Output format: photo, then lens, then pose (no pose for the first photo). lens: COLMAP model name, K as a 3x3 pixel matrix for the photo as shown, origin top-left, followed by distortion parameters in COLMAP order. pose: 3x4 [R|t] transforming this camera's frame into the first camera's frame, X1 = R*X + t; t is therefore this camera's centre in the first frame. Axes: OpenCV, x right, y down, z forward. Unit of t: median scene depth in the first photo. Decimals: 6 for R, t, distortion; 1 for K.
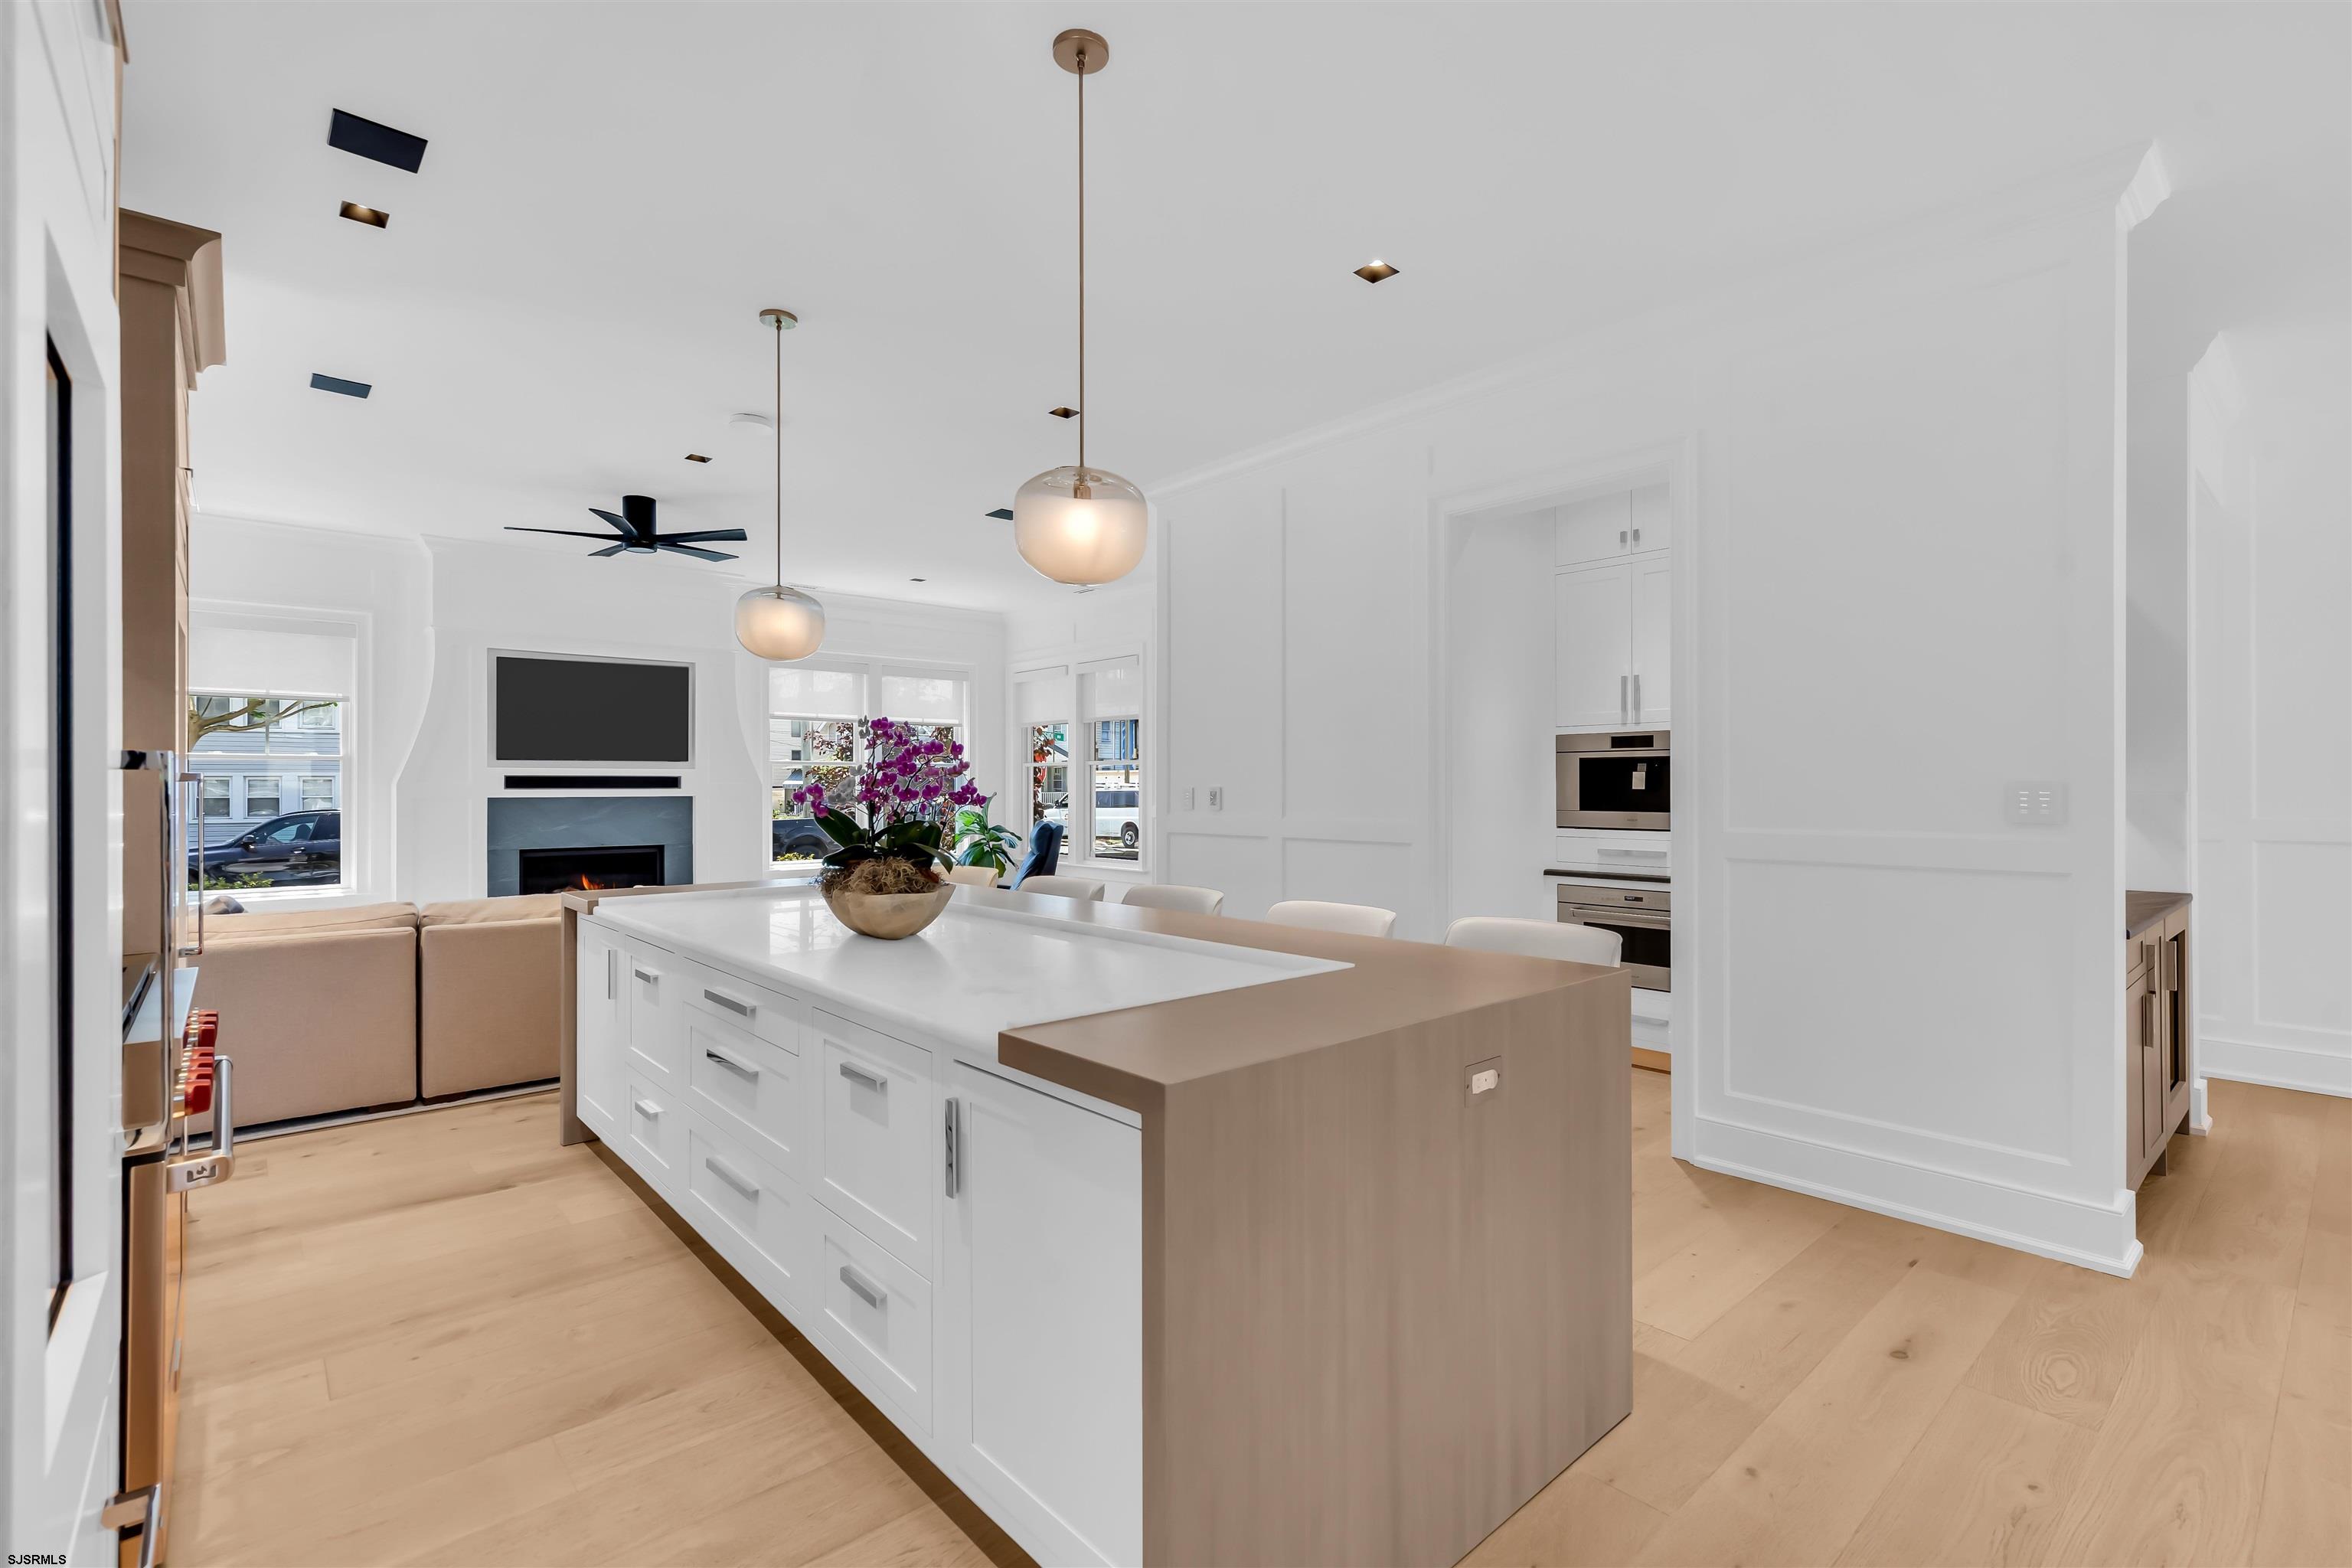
lens RADIAL K [[1077.6, 0, 1197.0], [0, 1077.6, 776.4], [0, 0, 1]] dist [-0.002826, 0.001199]
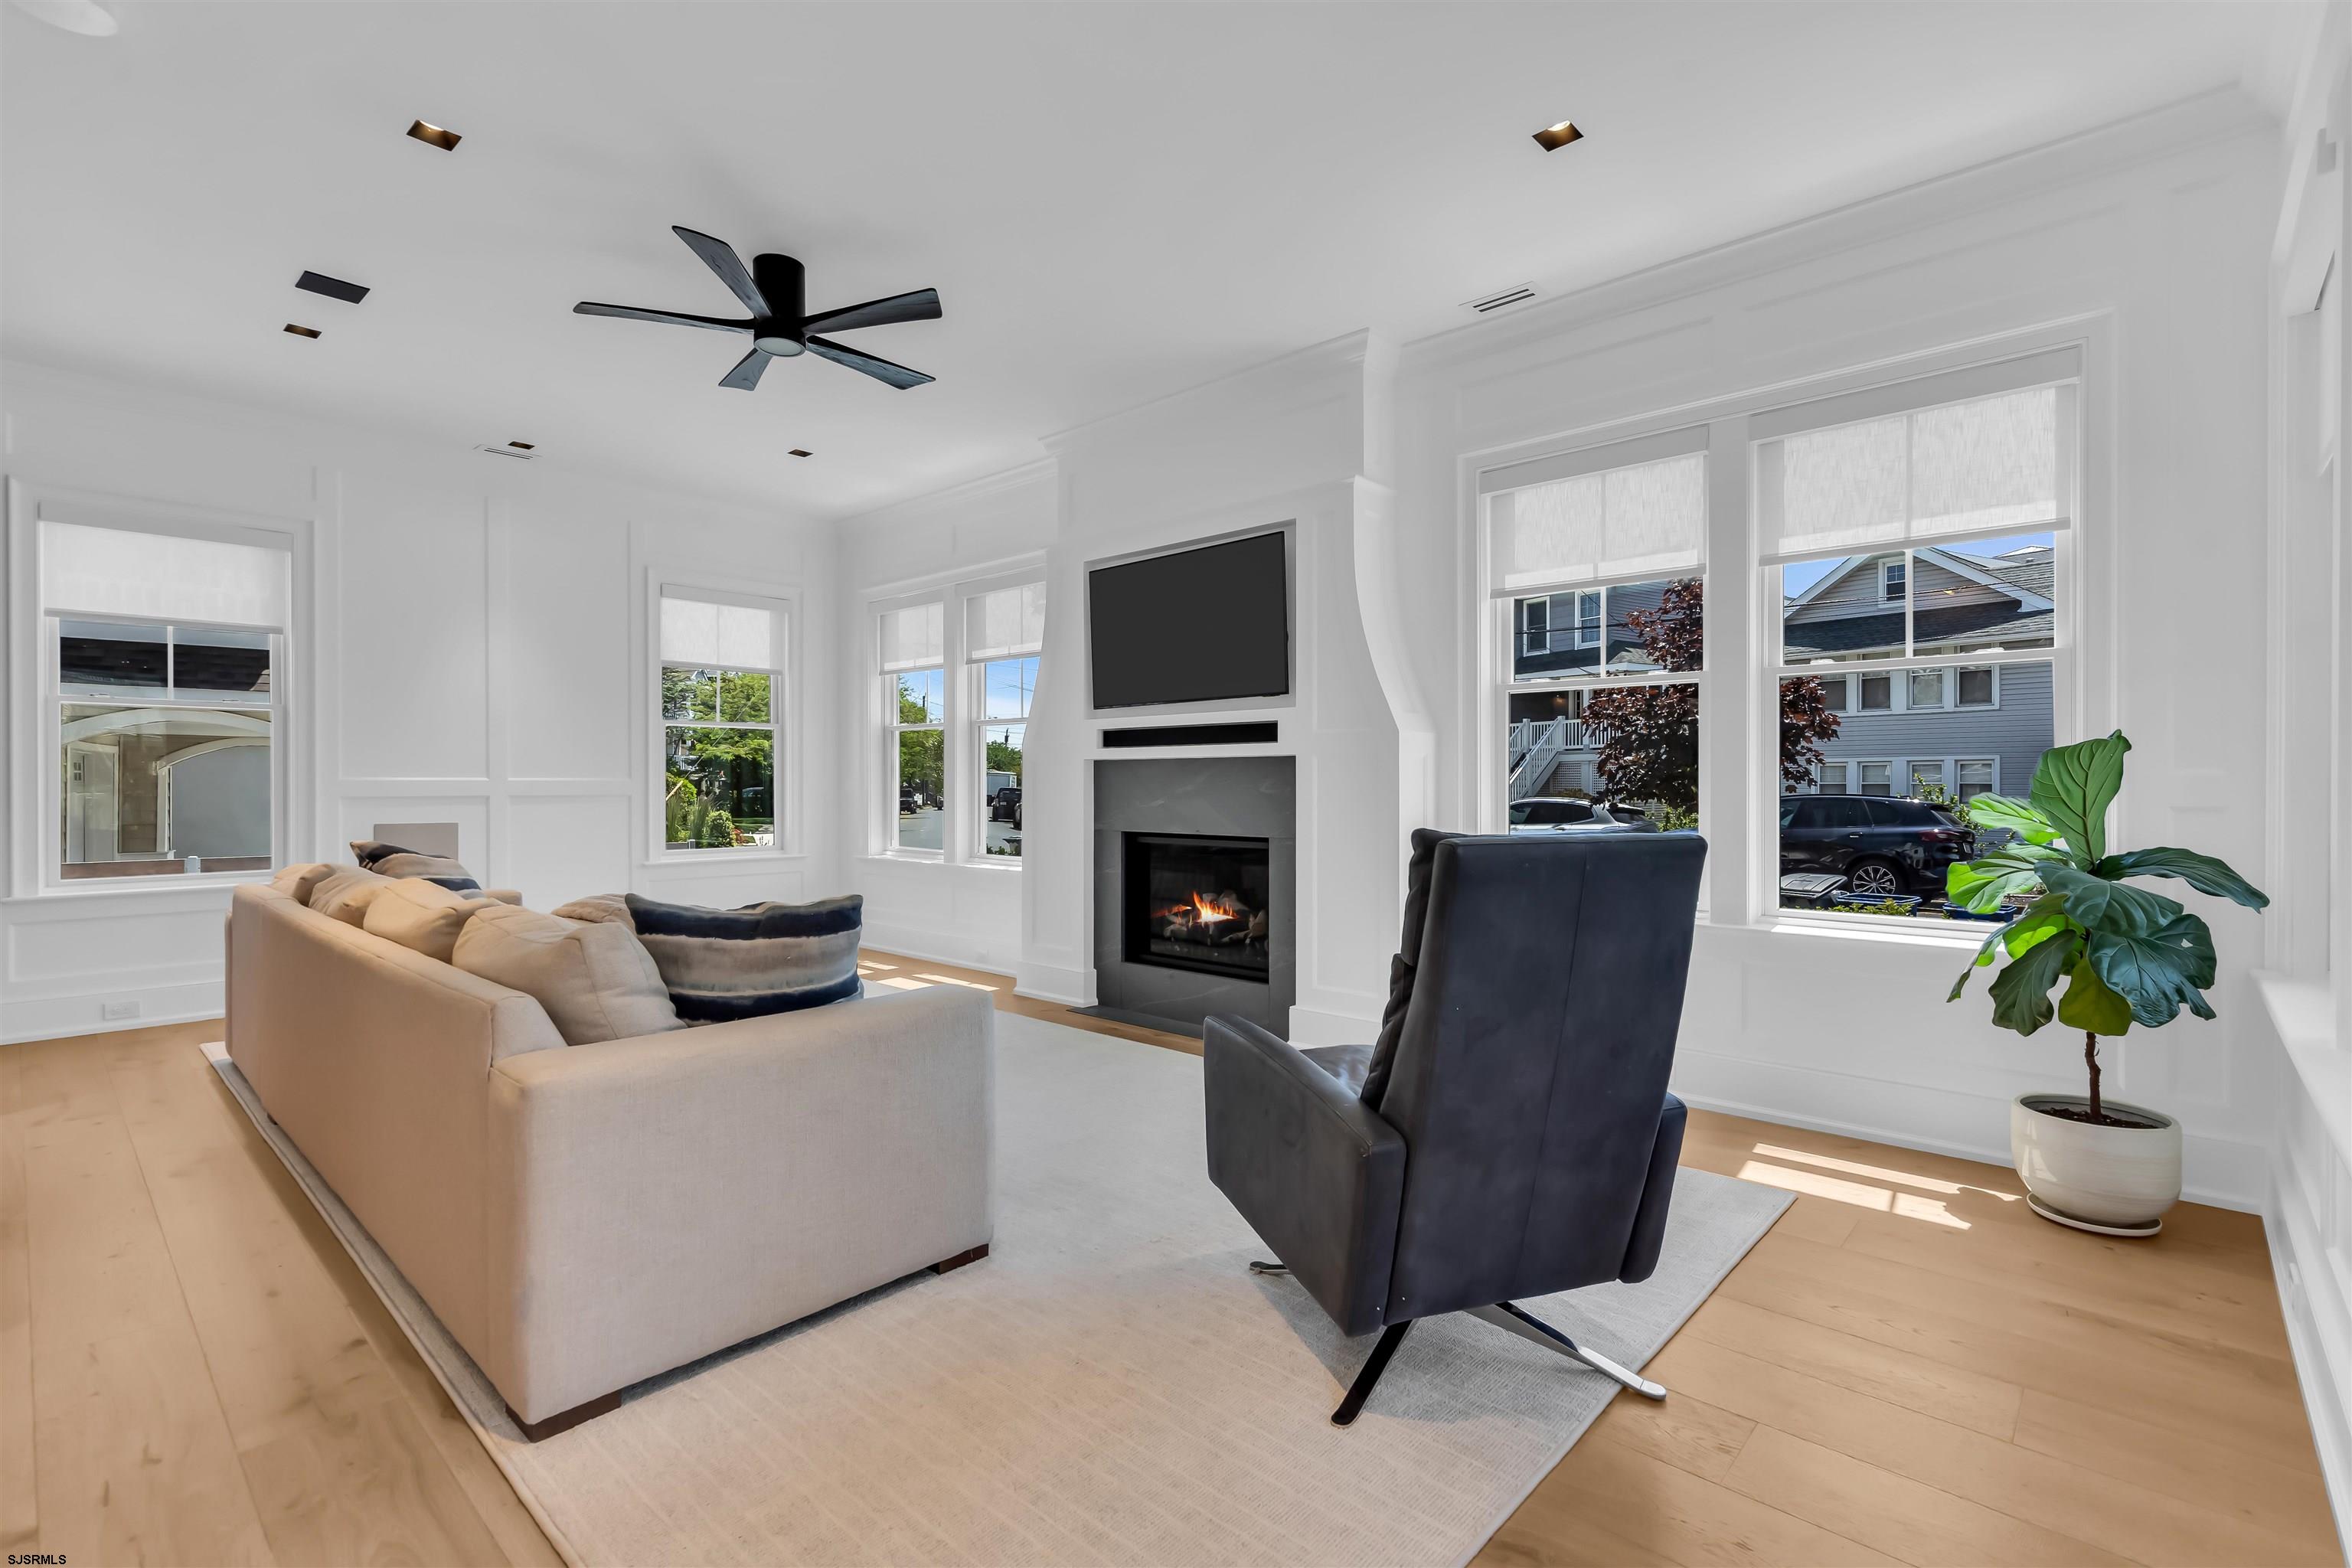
lens RADIAL K [[1024.9, 0, 1177.4], [0, 1024.9, 794.9], [0, 0, 1]] dist [-0.020129, -0.000596]
pose [[0.106306, 0.015446, -0.994213, 0.060548], [0.008819, 0.999825, 0.016476, 0.029803], [0.994294, -0.010520, 0.106151, 0.884783]]
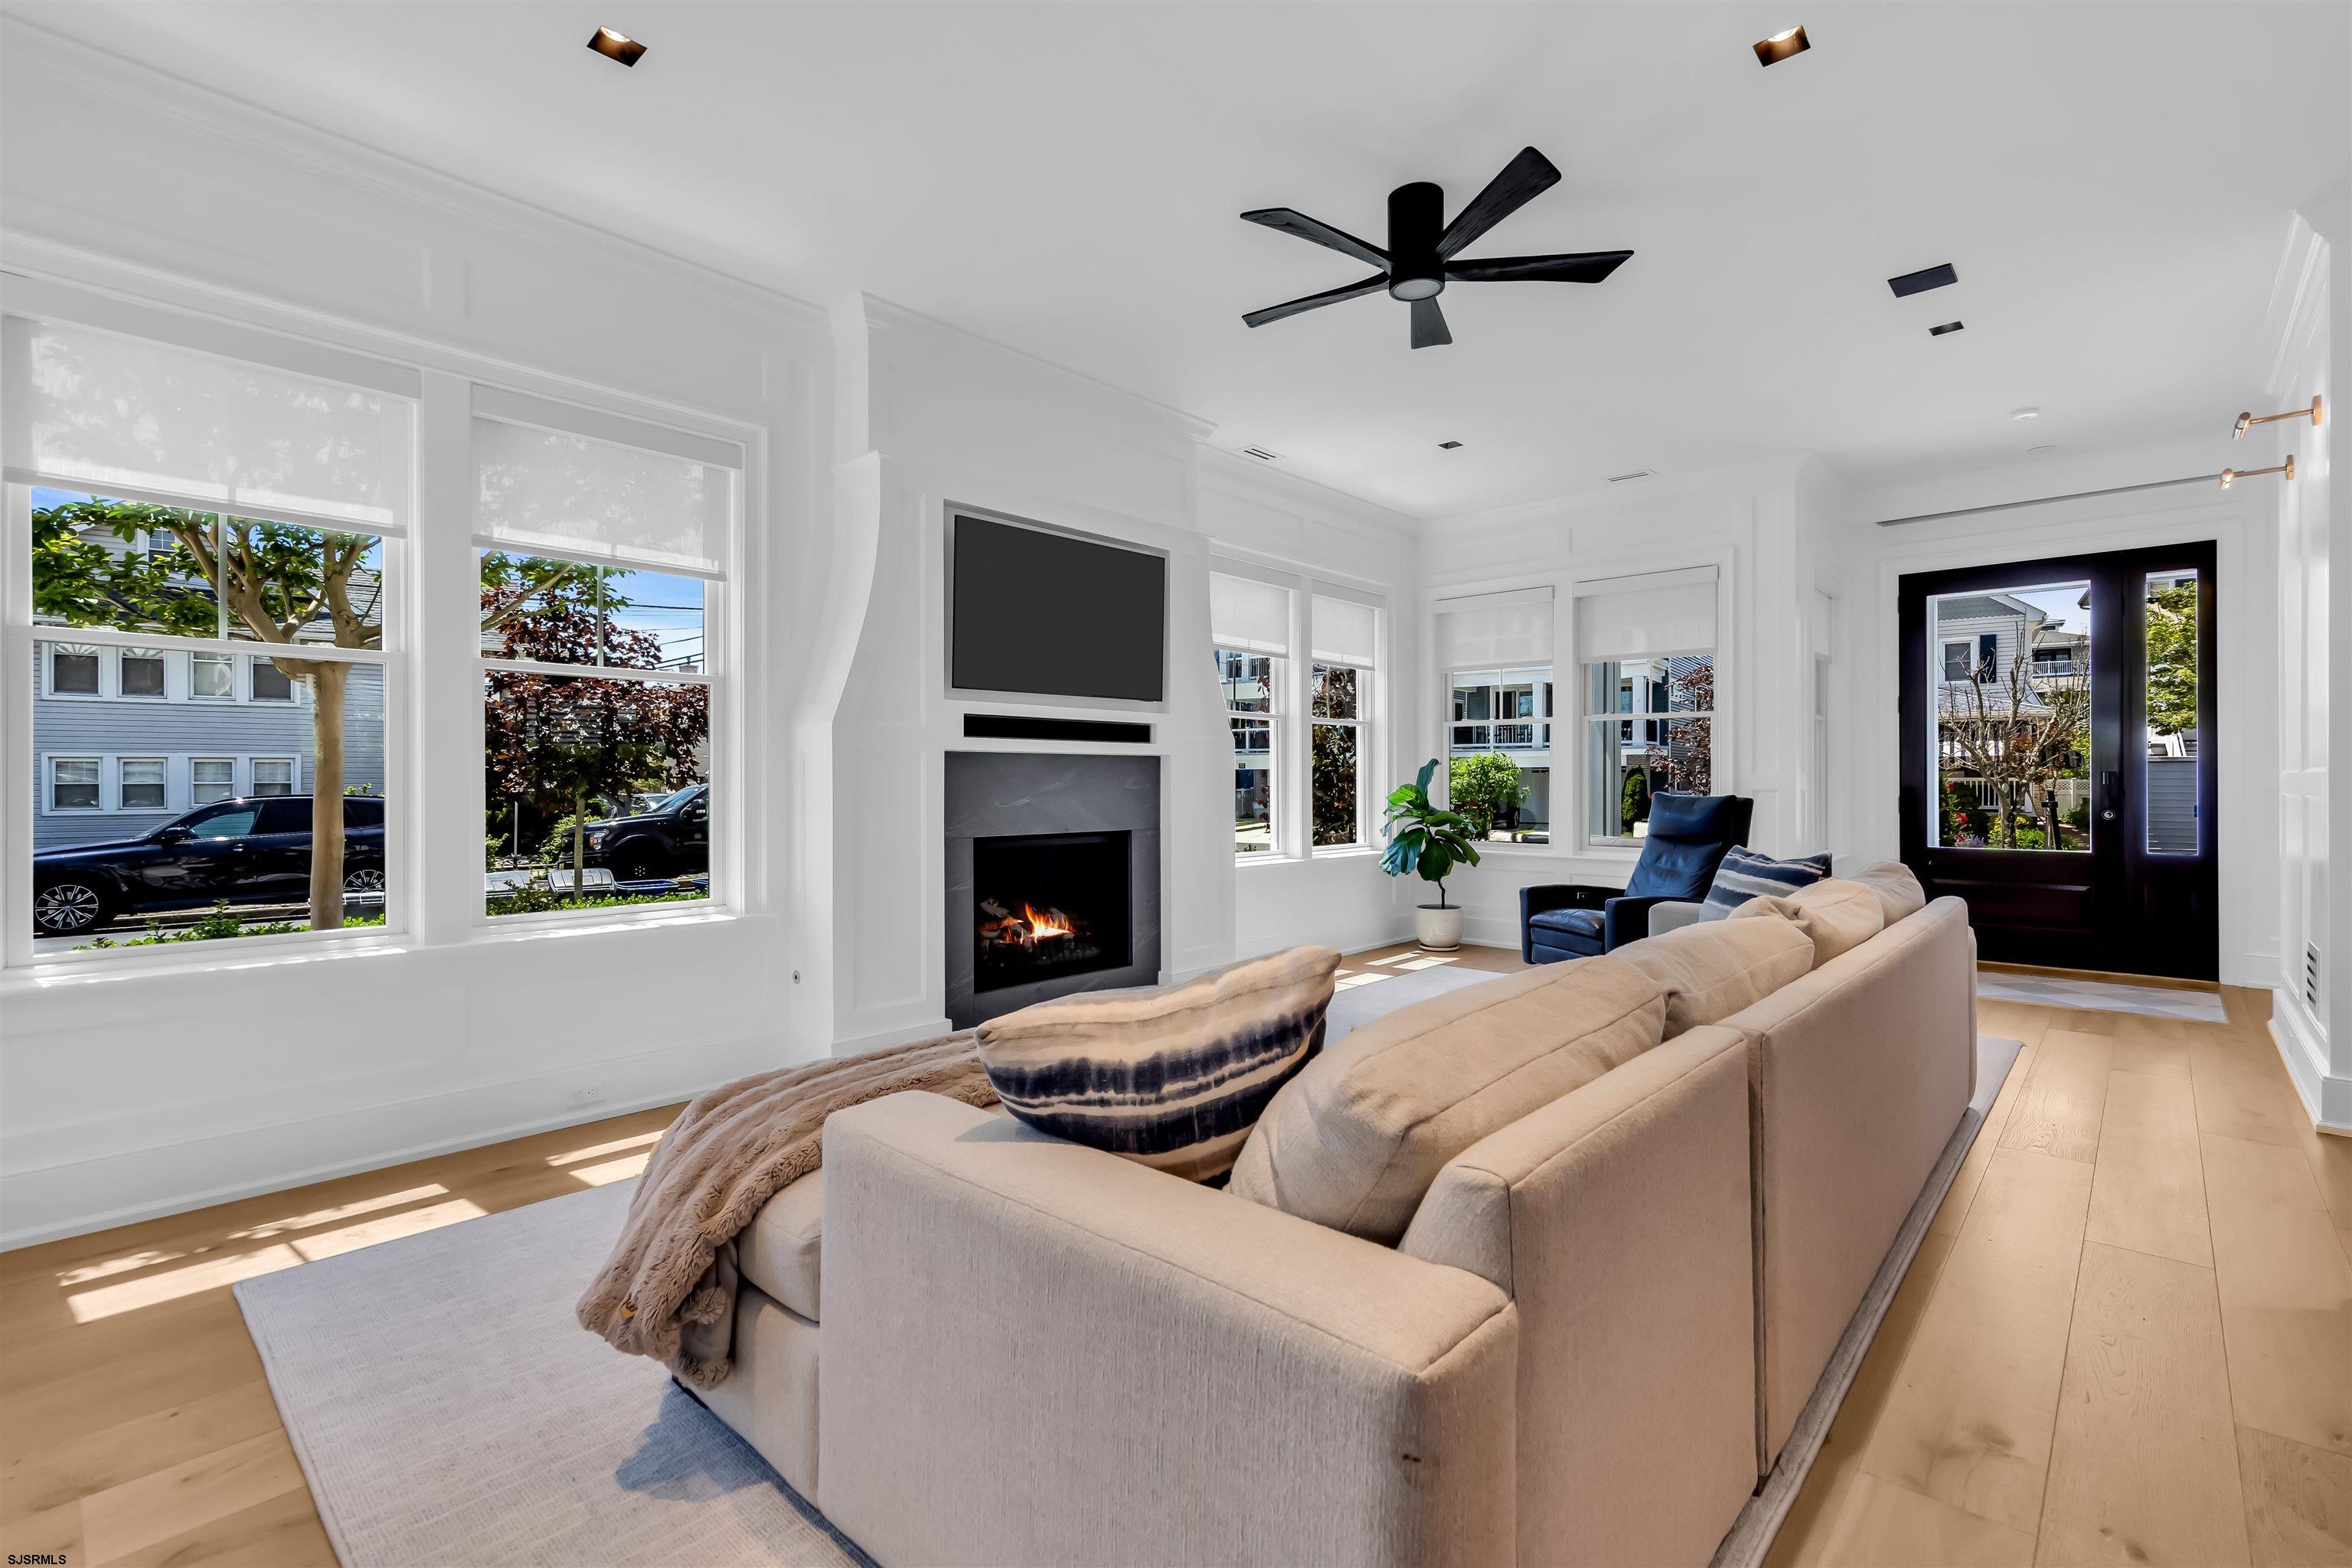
lens RADIAL K [[1077.6, 0, 1174.0], [0, 1077.6, 782.5], [0, 0, 1]] dist [-0.002826, 0.001199]
pose [[0.995205, 0.000583, 0.097807, -0.529673], [-0.001565, 0.999949, 0.009964, 0.028159], [-0.097797, -0.010069, 0.995155, 0.351952]]
